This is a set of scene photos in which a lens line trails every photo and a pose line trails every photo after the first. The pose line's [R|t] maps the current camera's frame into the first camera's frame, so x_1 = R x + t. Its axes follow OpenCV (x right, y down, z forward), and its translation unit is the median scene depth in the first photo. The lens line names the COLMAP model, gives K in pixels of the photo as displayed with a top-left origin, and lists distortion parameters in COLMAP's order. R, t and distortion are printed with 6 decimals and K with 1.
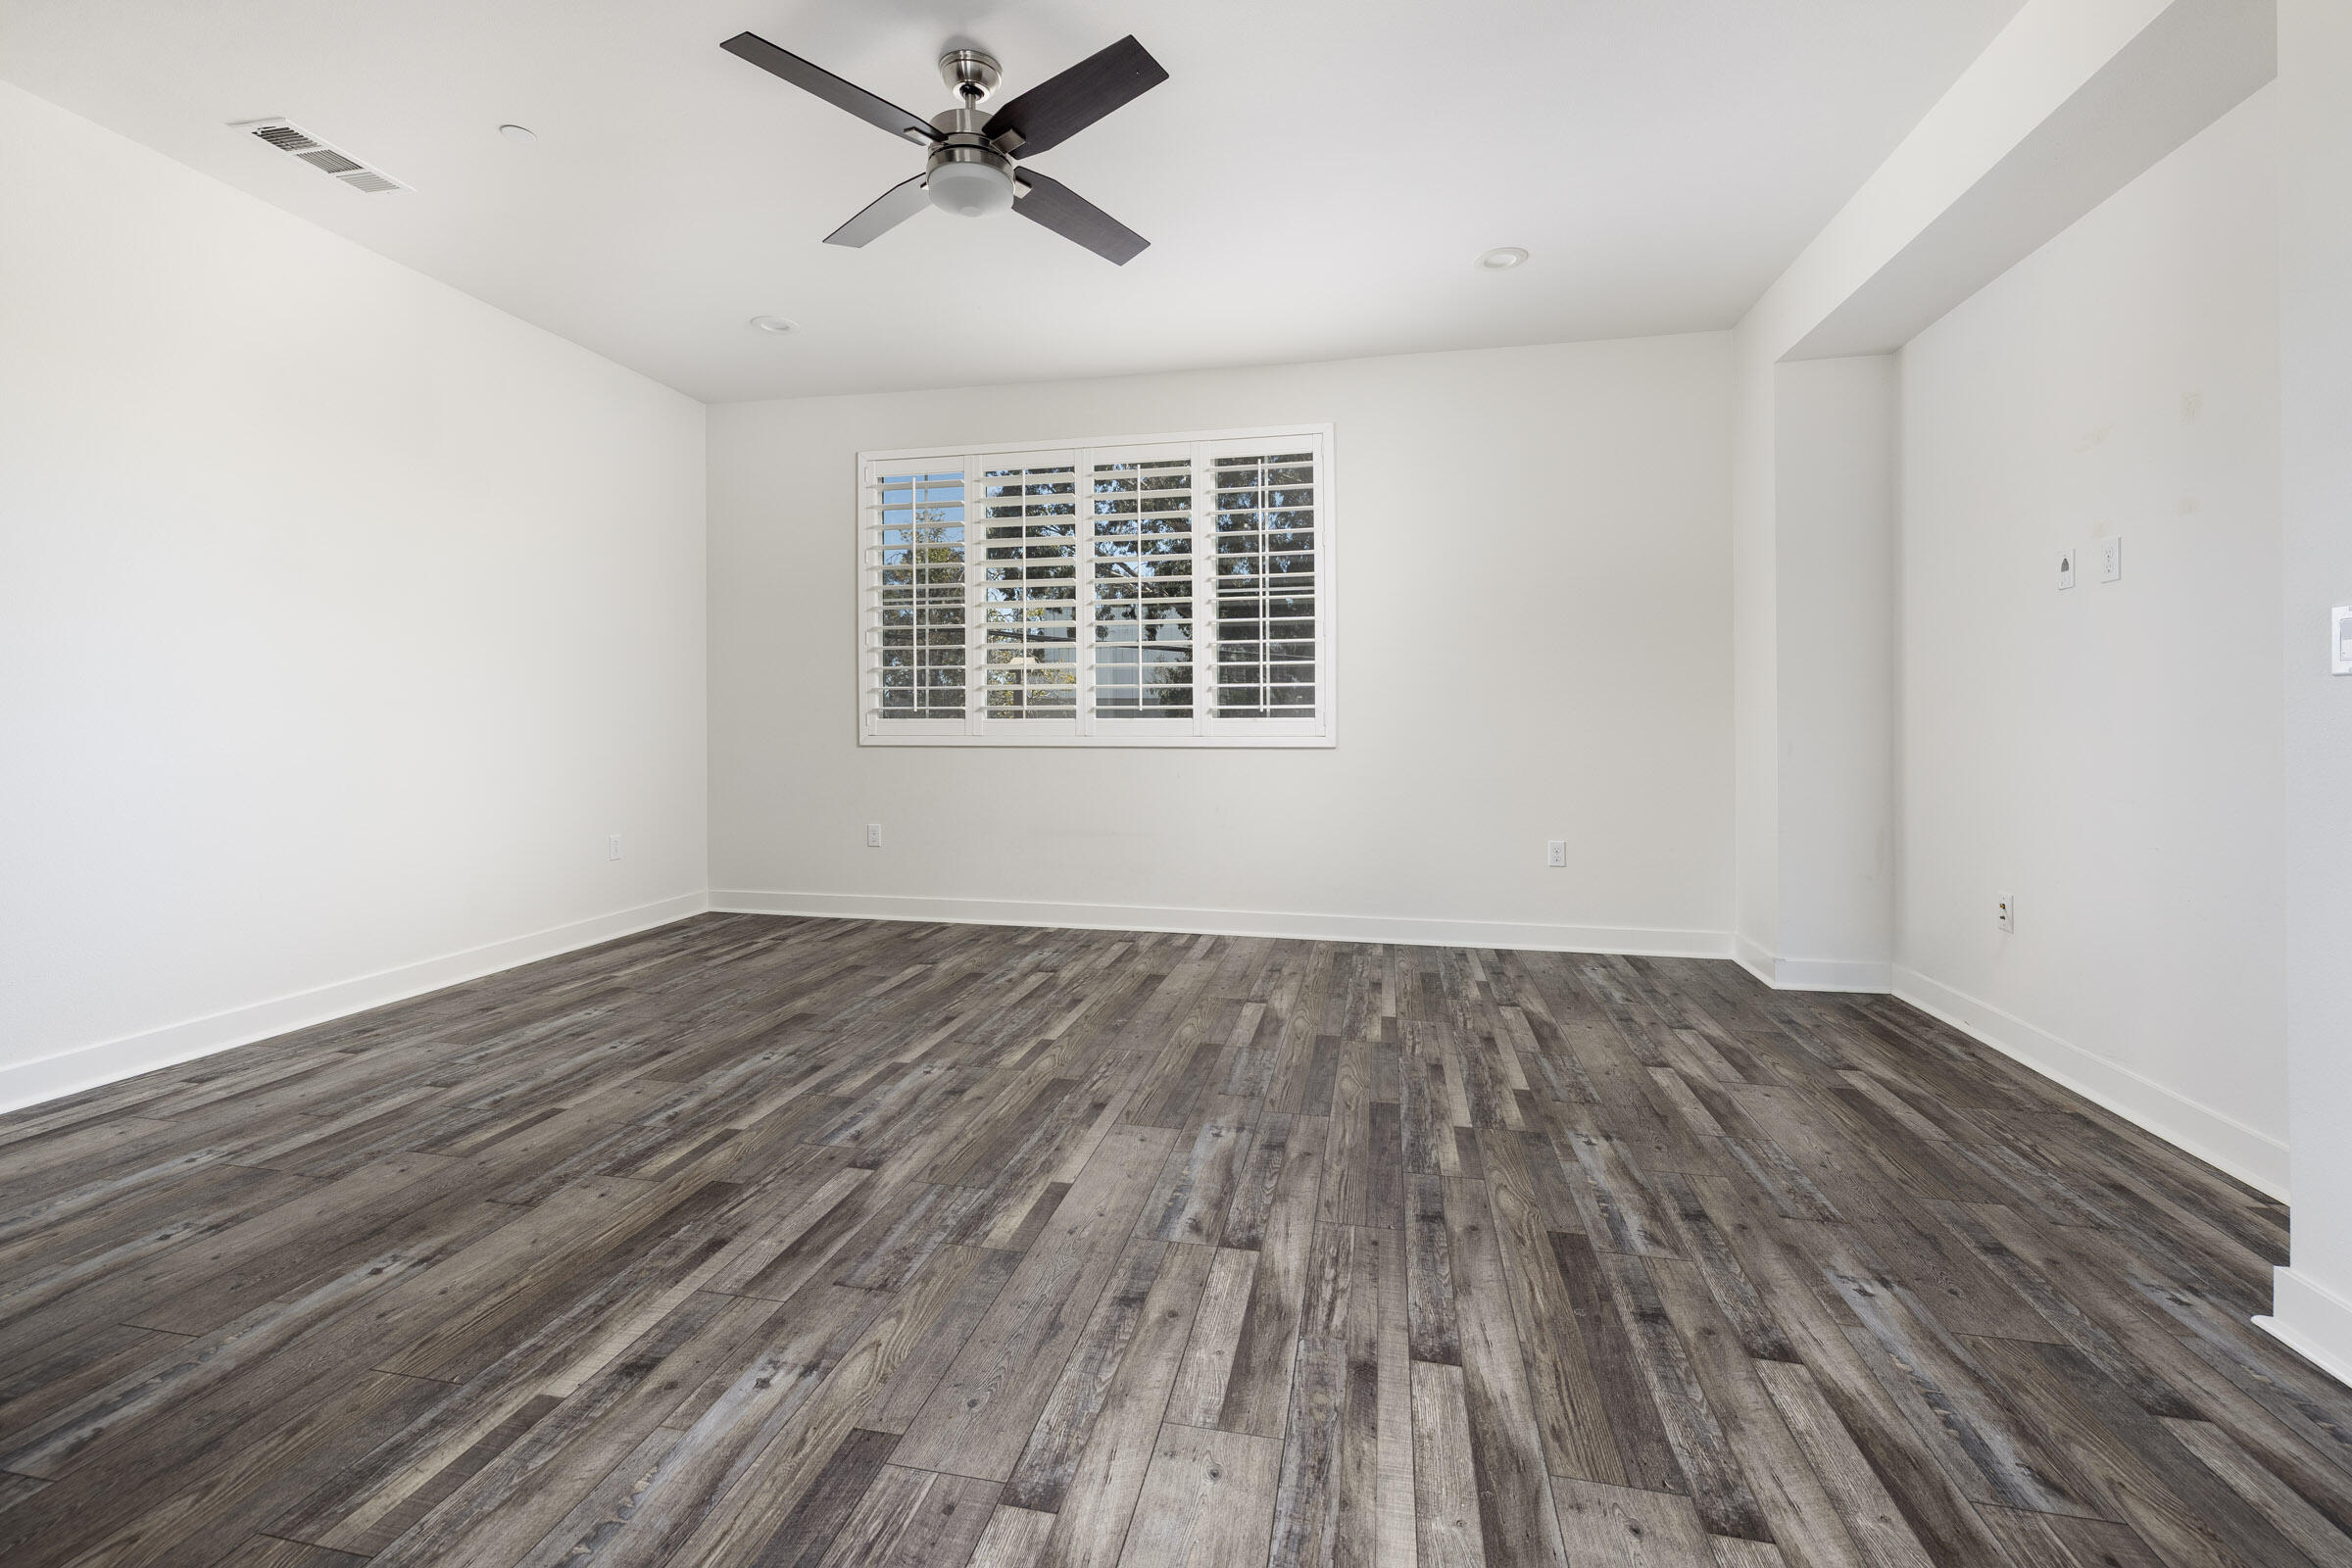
lens RADIAL K [[1018.4, 0, 1162.7], [0, 1018.4, 770.1], [0, 0, 1]] dist [0.002323, 0.000665]
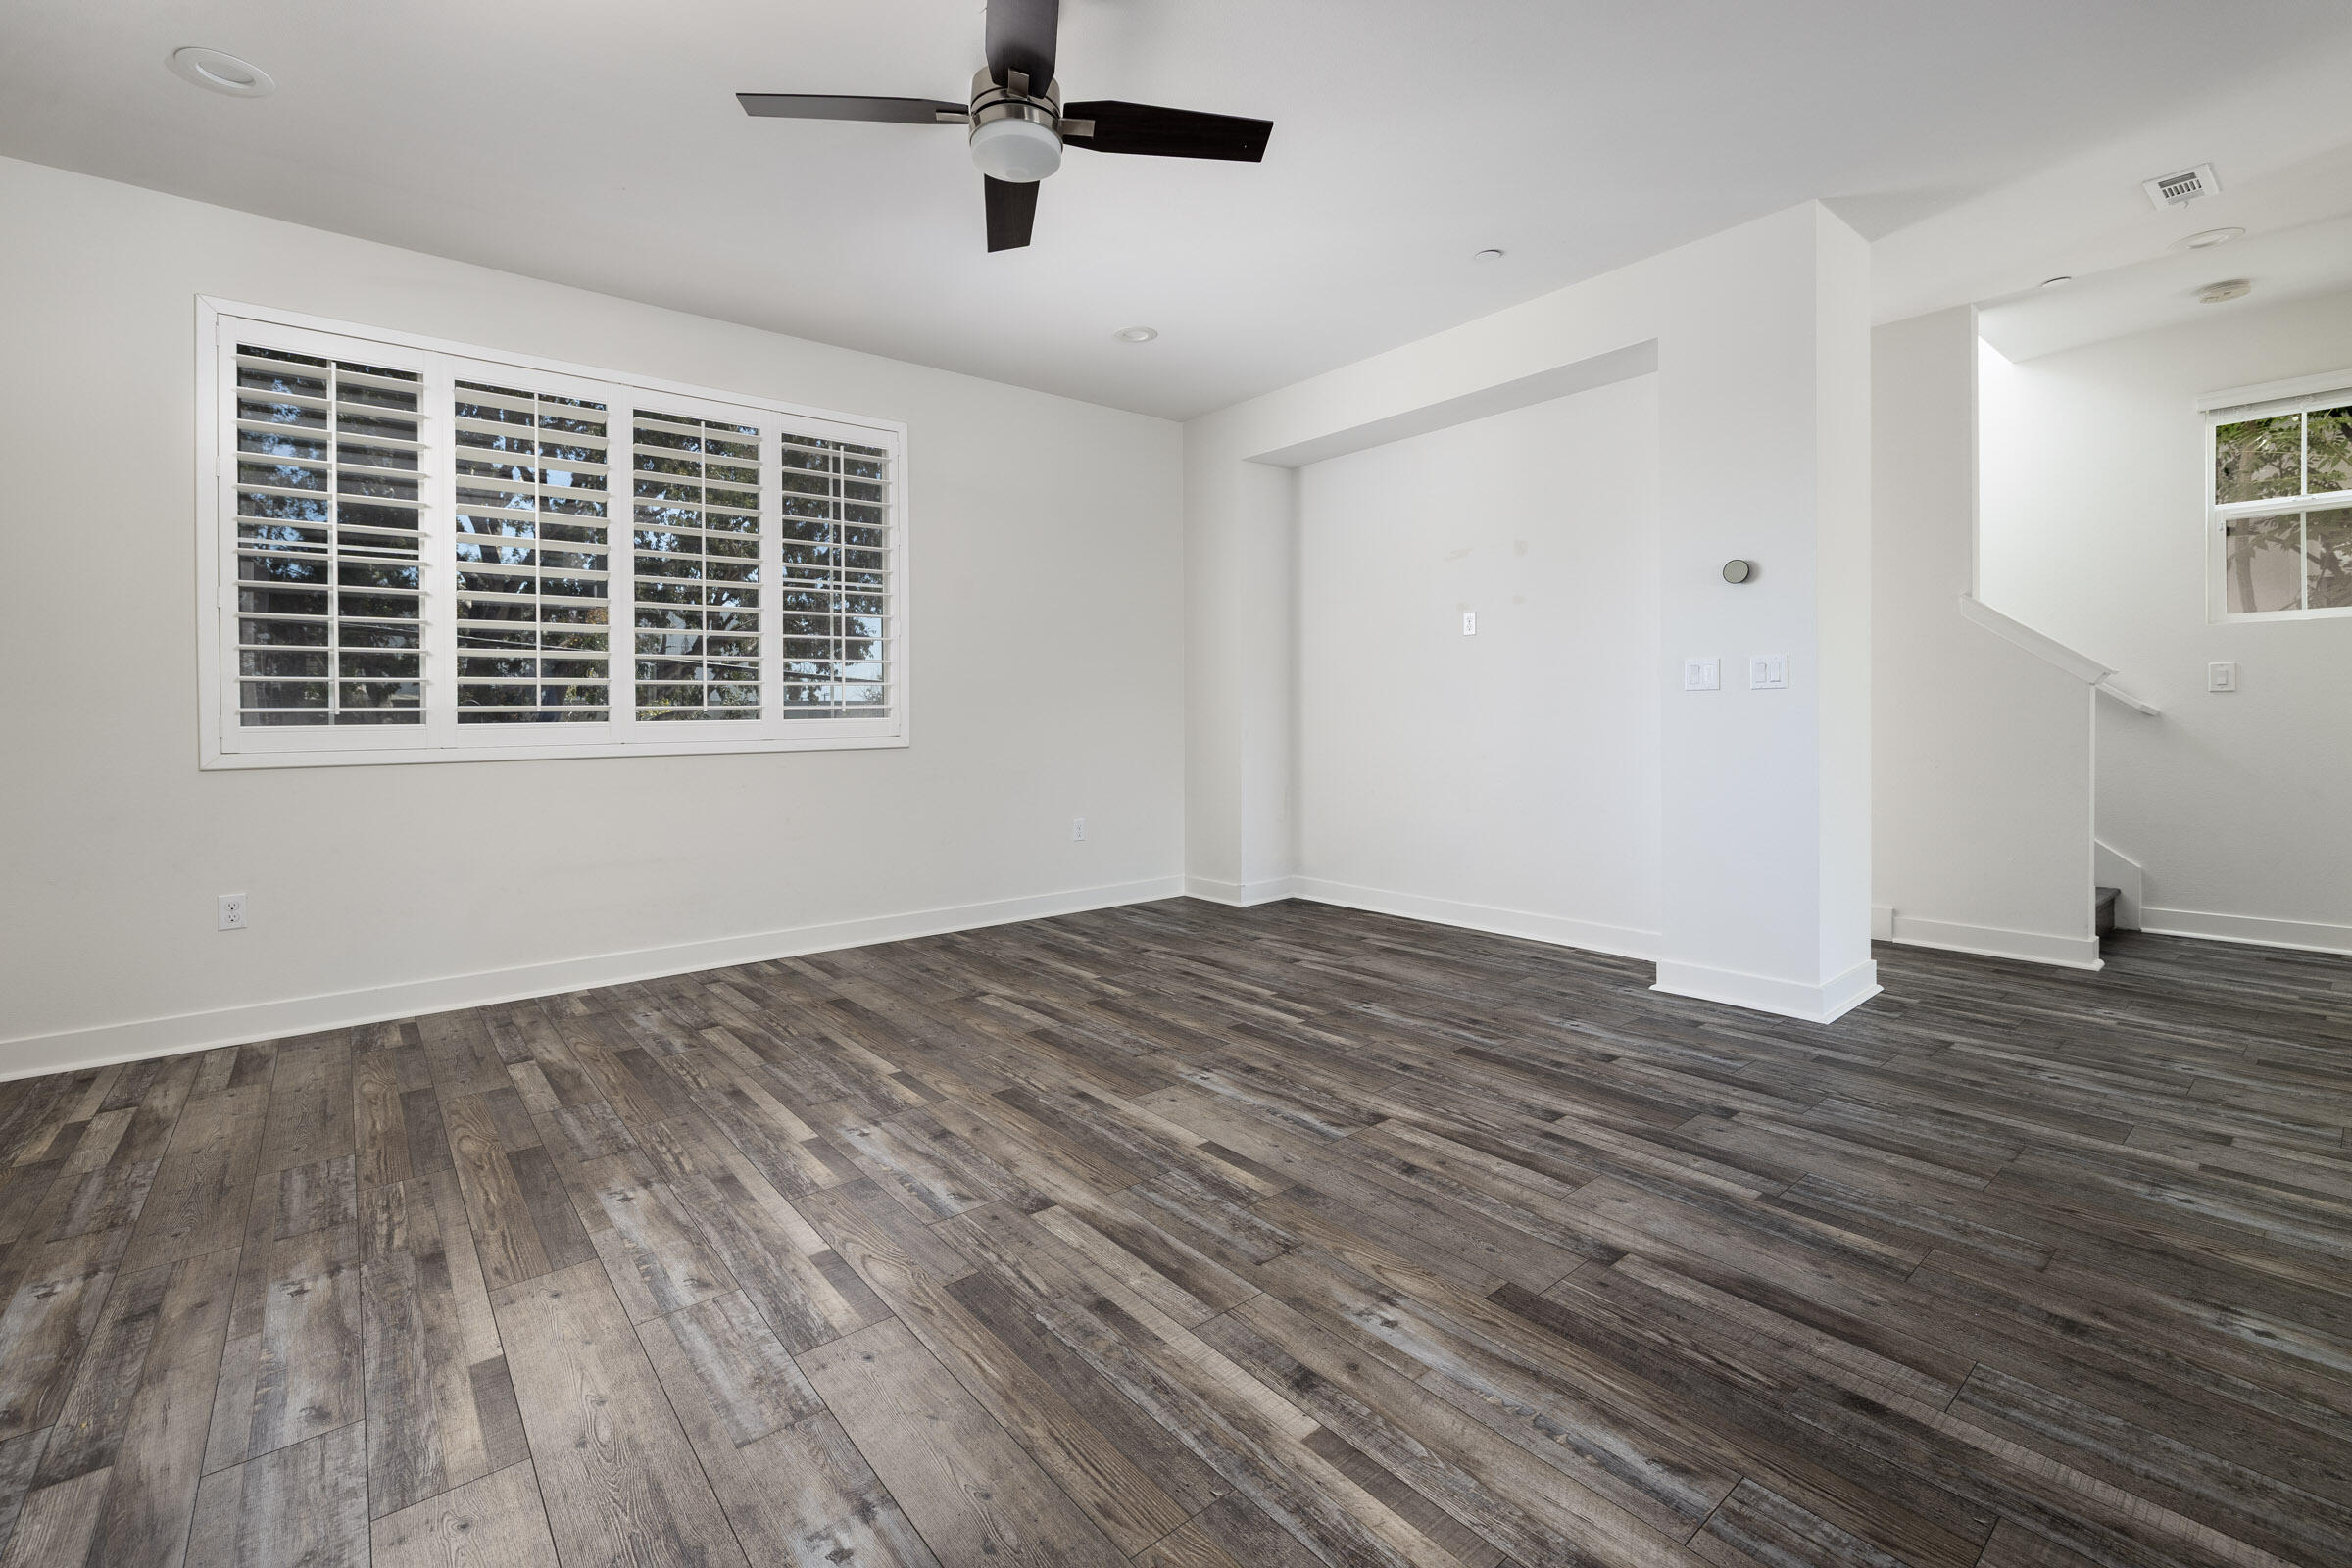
lens RADIAL K [[1018.4, 0, 1168.2], [0, 1018.4, 790.9], [0, 0, 1]] dist [0.002323, 0.000665]
pose [[0.619675, -0.064730, 0.782184, -0.970515], [0.050877, 0.997810, 0.042268, -0.017938], [-0.783208, 0.013602, 0.621612, 0.358588]]
